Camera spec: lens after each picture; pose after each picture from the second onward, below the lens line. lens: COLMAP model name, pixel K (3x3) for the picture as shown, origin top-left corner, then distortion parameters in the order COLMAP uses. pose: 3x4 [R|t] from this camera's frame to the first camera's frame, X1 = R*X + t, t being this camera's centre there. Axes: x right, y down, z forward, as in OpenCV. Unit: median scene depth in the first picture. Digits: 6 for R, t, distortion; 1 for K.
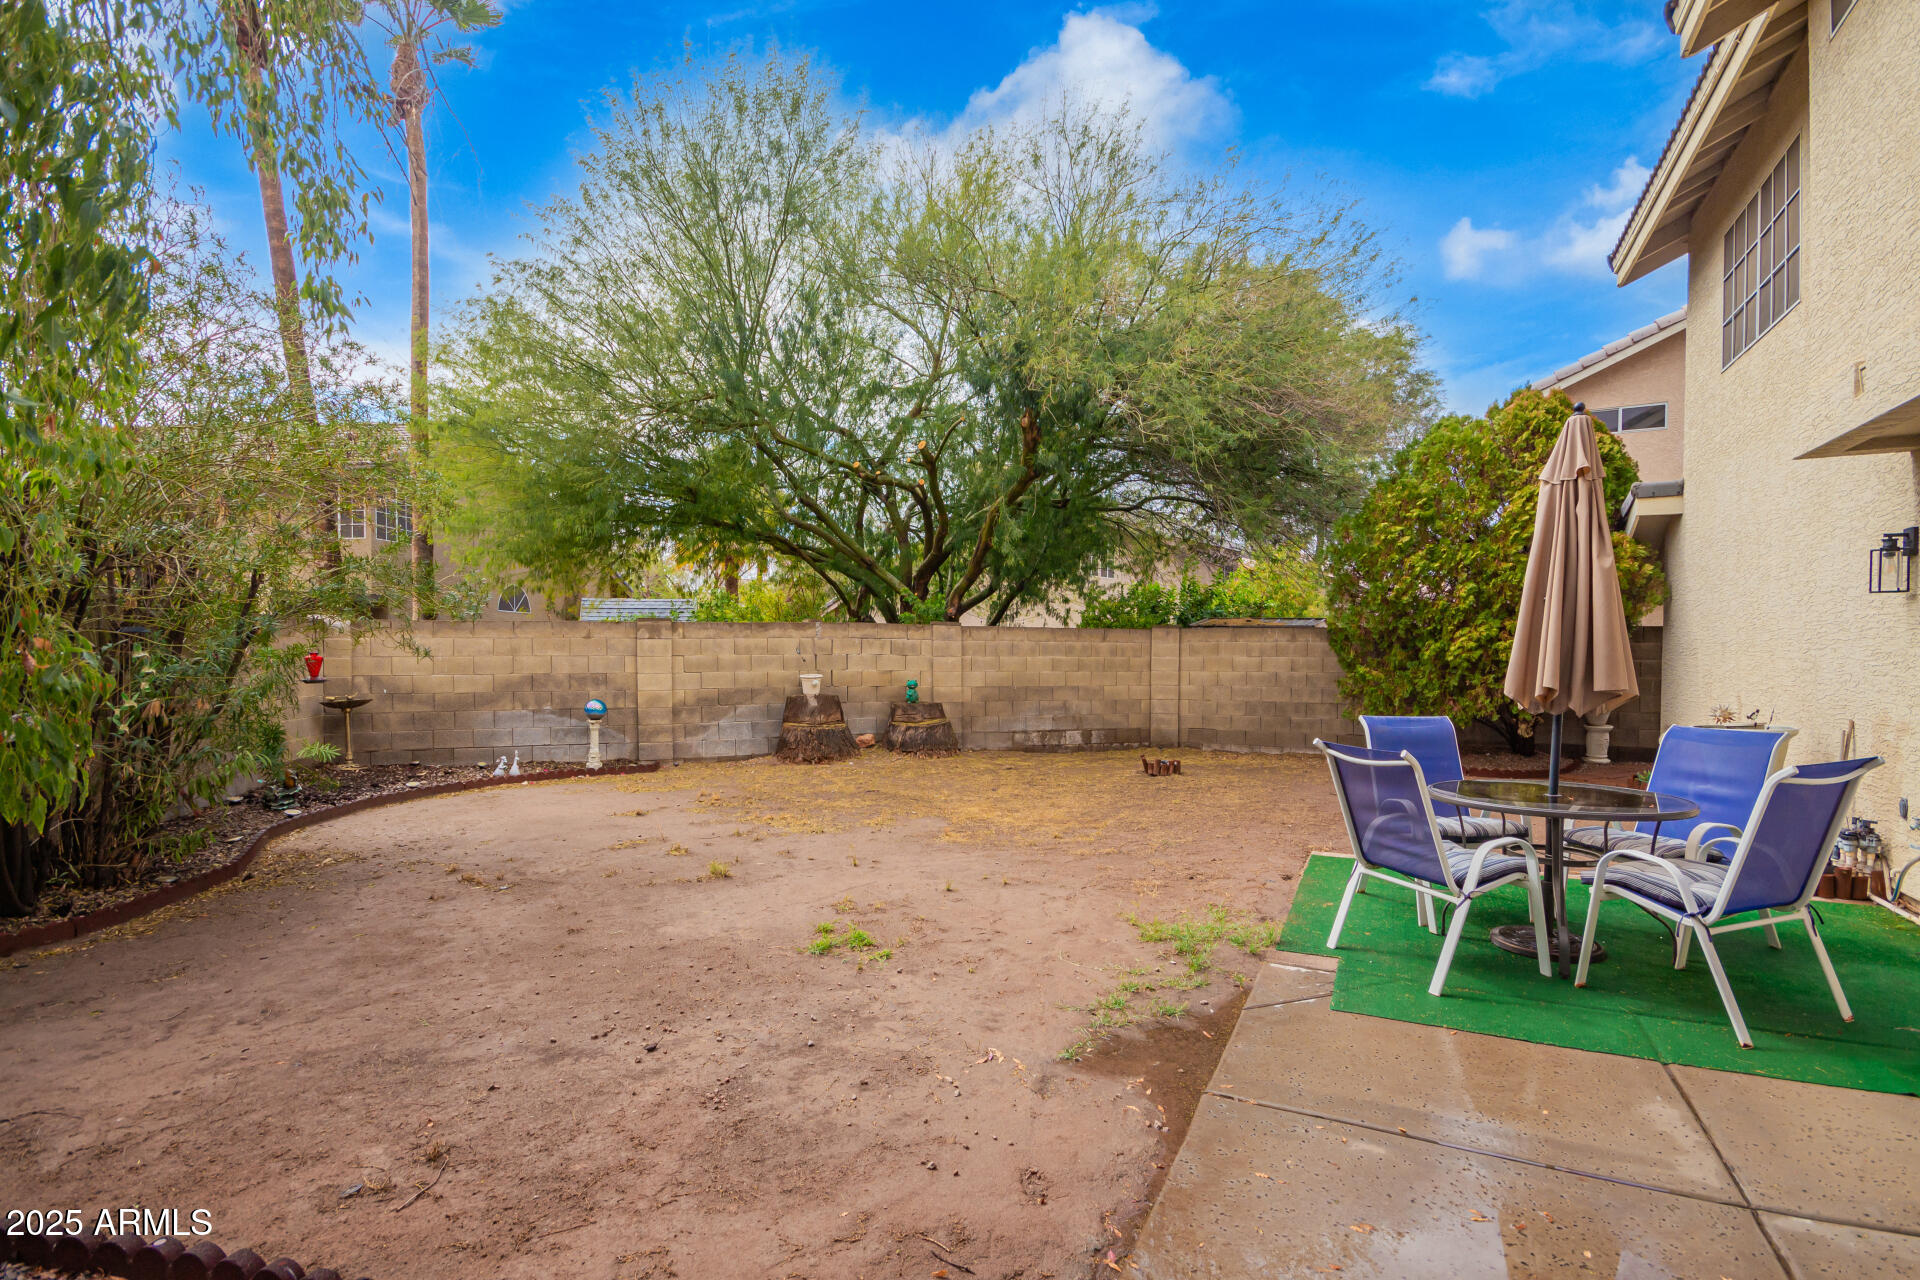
lens RADIAL K [[903.0, 0, 975.4], [0, 903.0, 660.2], [0, 0, 1]] dist [0.001749, 0.000376]
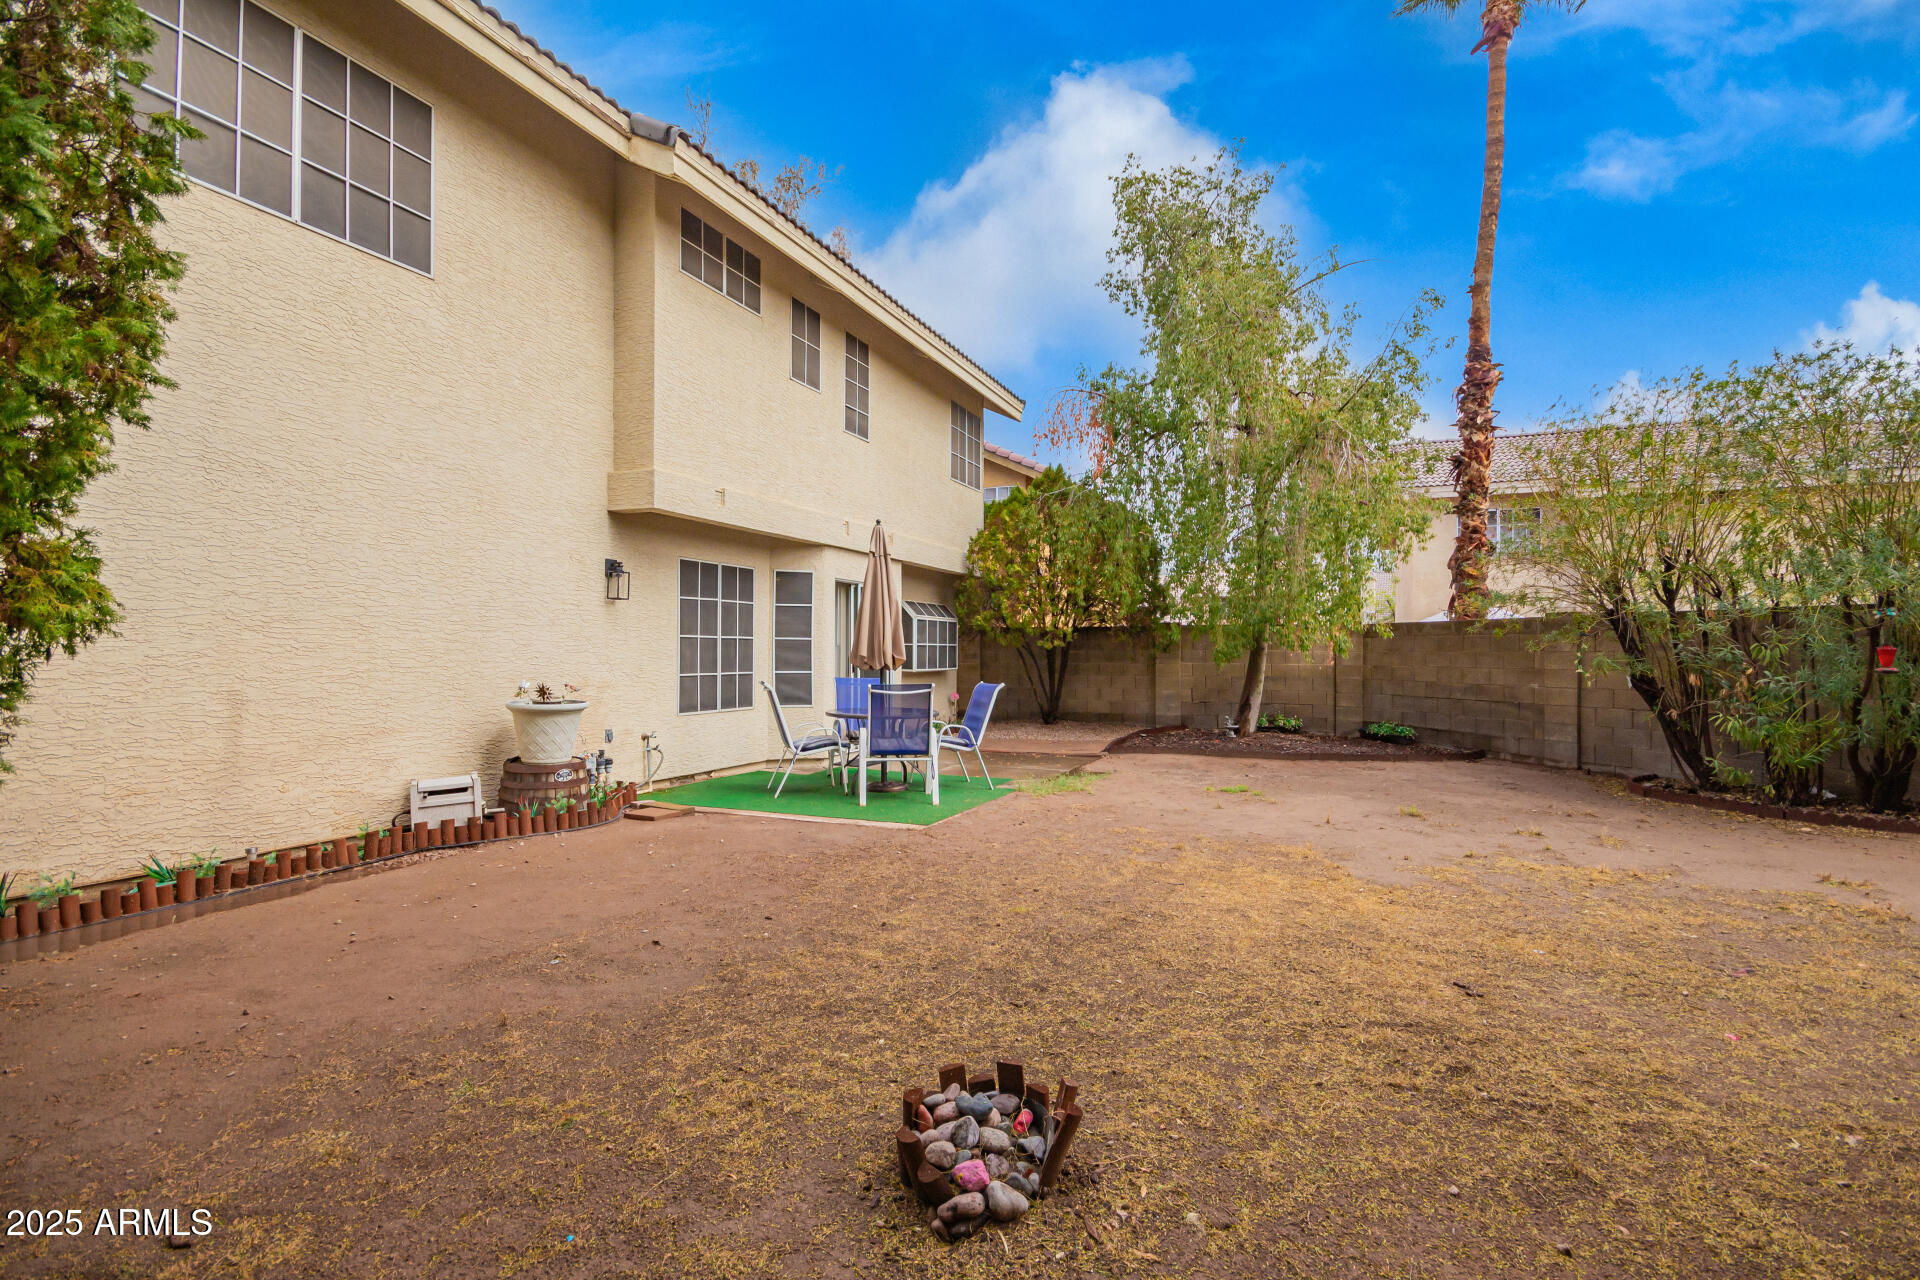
lens RADIAL K [[880.0, 0, 937.6], [0, 880.0, 649.5], [0, 0, 1]] dist [0.001069, -0.000074]
pose [[-0.999789, -0.007893, -0.018939, 0.337366], [-0.007990, 0.999955, 0.005024, 0.000326], [0.018899, 0.005174, -0.999808, 1.795427]]
